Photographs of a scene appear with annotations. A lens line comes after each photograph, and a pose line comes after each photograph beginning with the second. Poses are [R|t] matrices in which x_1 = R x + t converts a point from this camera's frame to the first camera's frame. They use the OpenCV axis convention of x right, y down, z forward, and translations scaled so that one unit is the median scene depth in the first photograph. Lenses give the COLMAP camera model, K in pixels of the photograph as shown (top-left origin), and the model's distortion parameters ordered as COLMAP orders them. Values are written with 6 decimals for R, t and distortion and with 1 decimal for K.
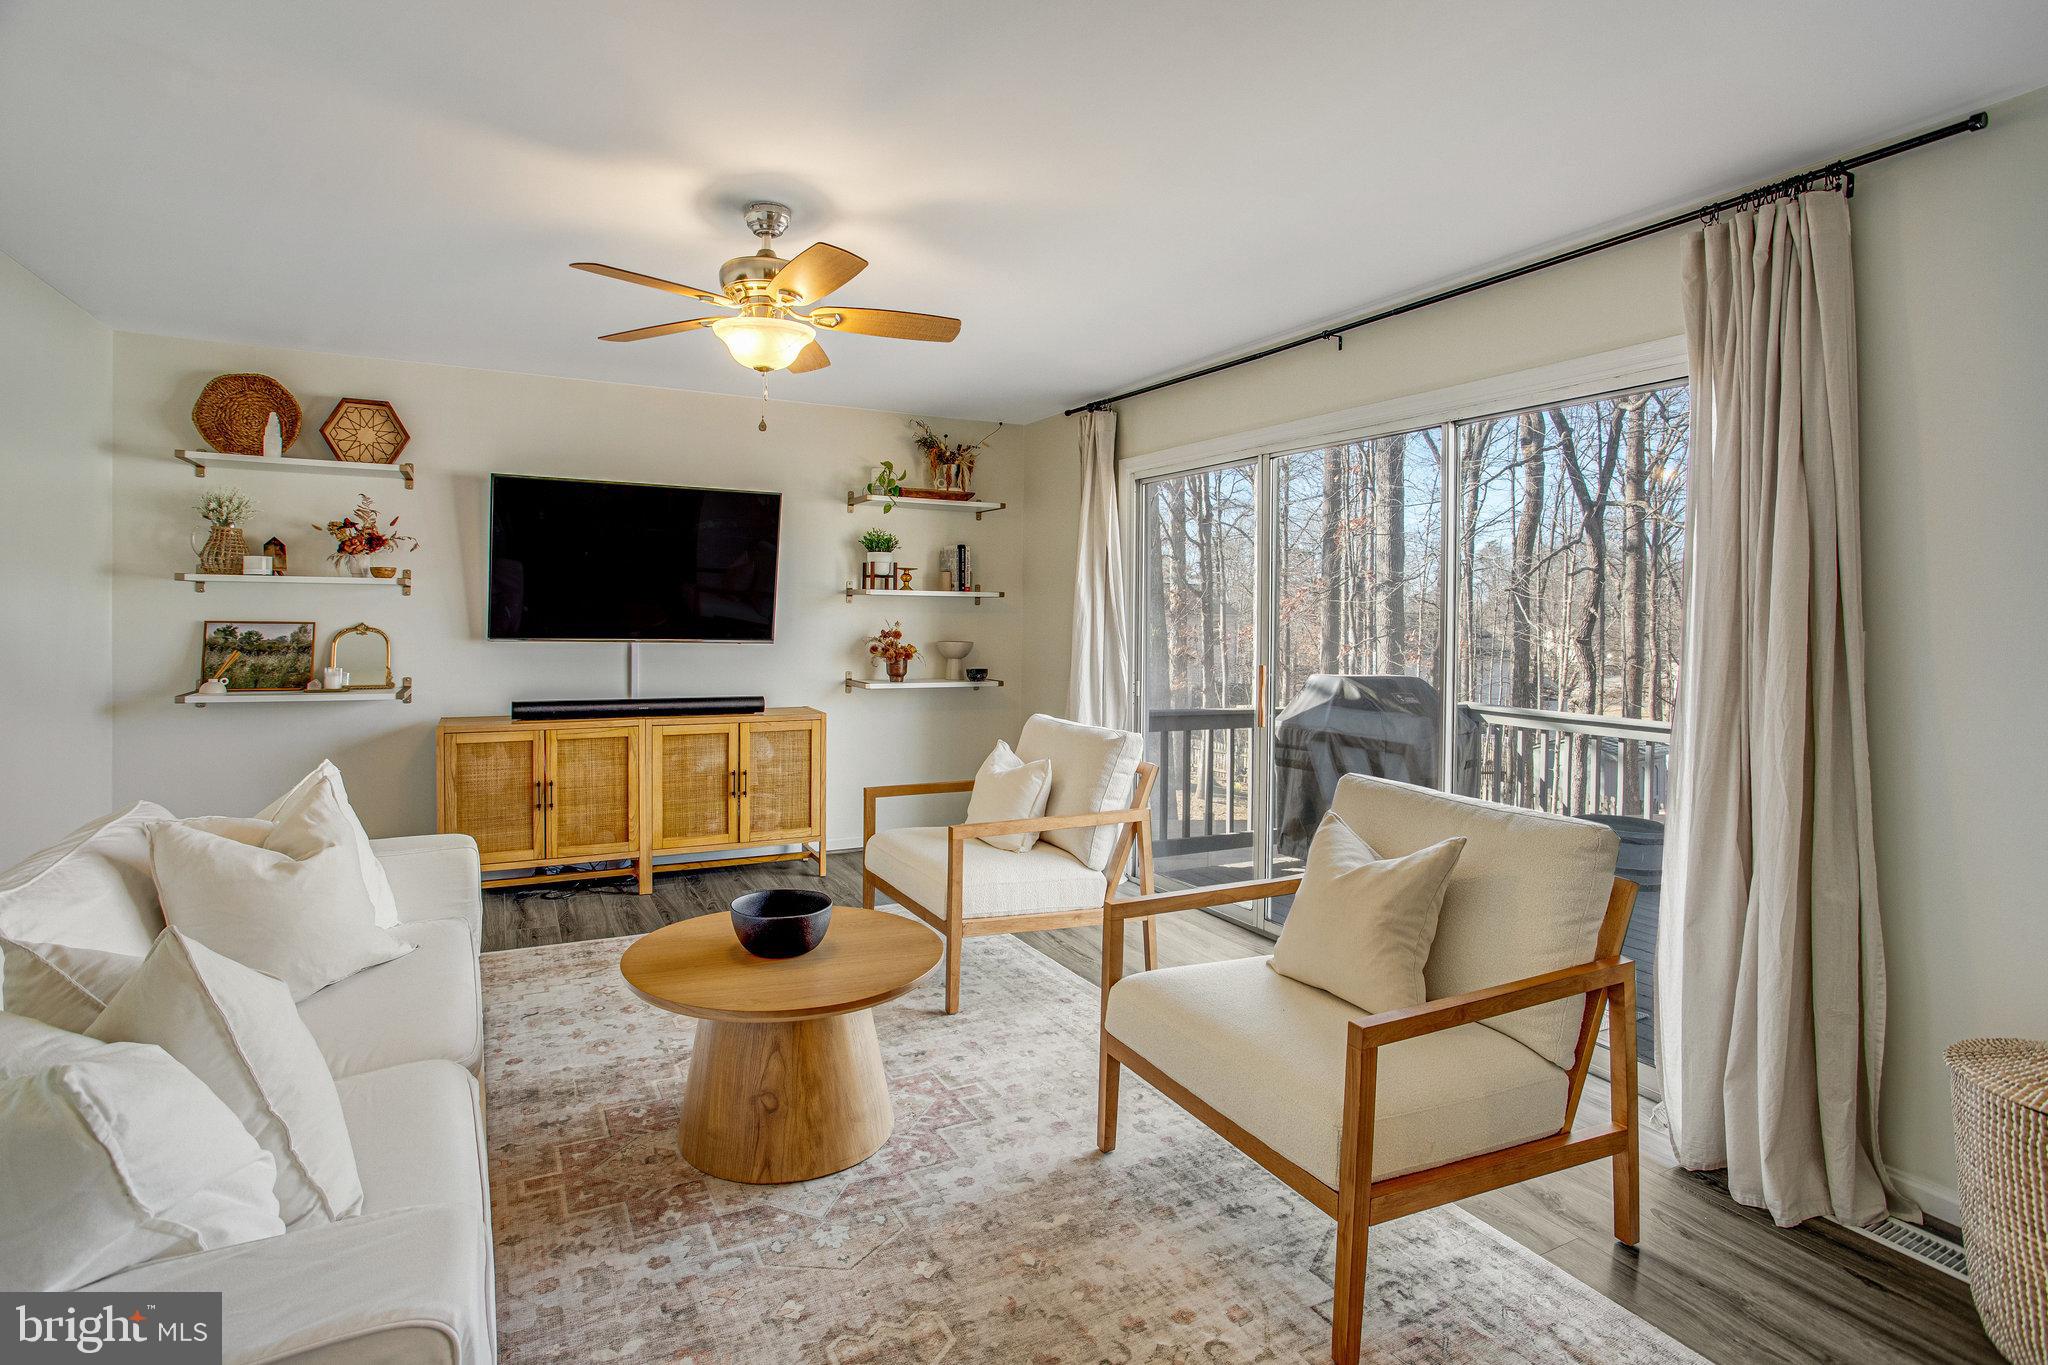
lens RADIAL K [[979.7, 0, 988.7], [0, 979.7, 607.0], [0, 0, 1]] dist [-0.046429, 0.012459]
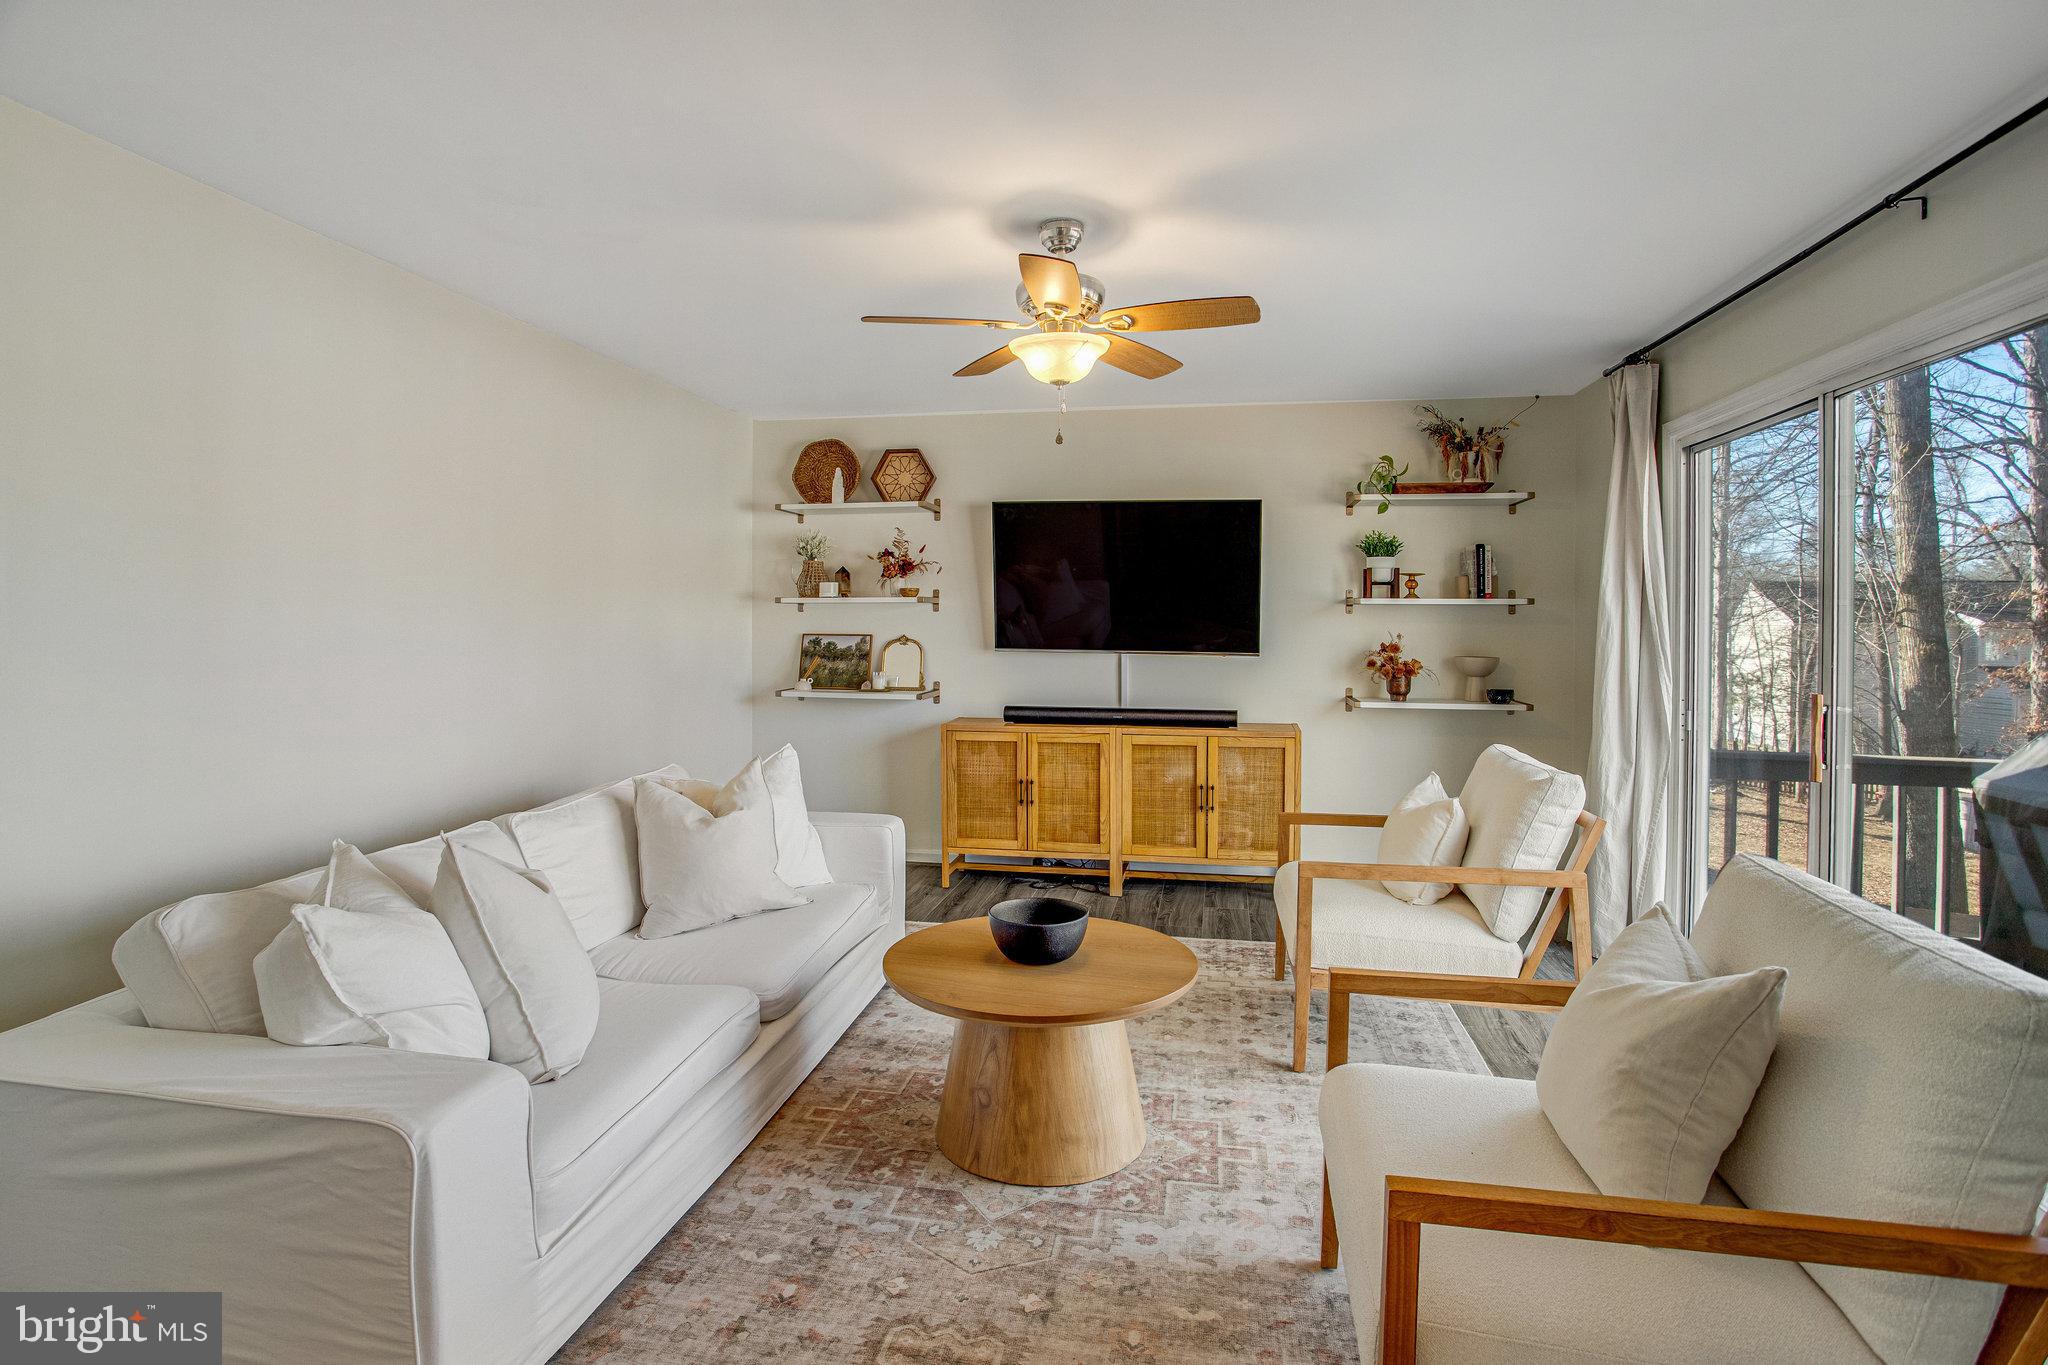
lens RADIAL K [[1003.8, 0, 1040.4], [0, 1003.8, 620.1], [0, 0, 1]] dist [-0.059140, 0.006304]
pose [[0.800569, -0.009531, -0.599165, 0.272065], [0.009152, 0.999951, -0.003677, 0.004204], [0.599171, -0.002540, 0.800617, 0.113538]]
